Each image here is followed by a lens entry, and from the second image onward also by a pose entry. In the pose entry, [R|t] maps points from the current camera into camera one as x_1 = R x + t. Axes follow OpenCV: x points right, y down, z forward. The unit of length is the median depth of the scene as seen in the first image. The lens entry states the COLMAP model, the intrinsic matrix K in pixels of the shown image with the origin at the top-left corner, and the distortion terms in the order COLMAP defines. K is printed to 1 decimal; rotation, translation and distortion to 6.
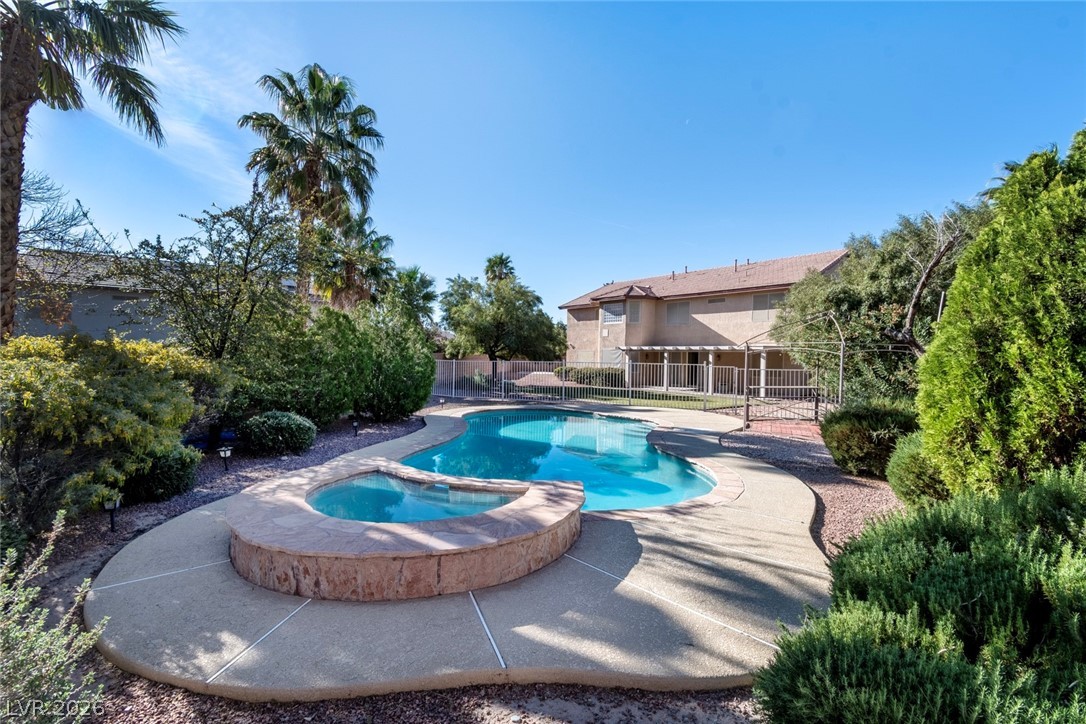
lens RADIAL K [[475.5, 0, 543.0], [0, 475.5, 362.0], [0, 0, 1]] dist [0.000190, 0.000040]
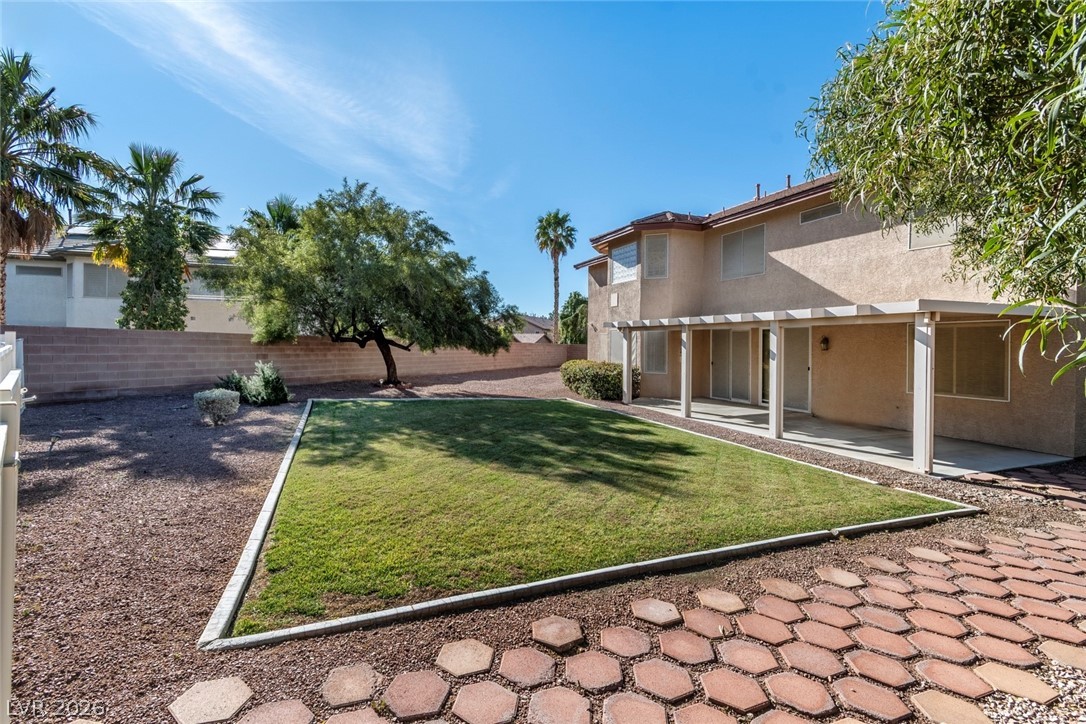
lens RADIAL K [[475.5, 0, 543.0], [0, 475.5, 362.0], [0, 0, 1]] dist [0.000190, 0.000040]
pose [[0.943954, 0.015178, -0.329729, 0.249729], [-0.010234, 0.999808, 0.016723, 0.003061], [0.329919, -0.012411, 0.943928, 0.464868]]
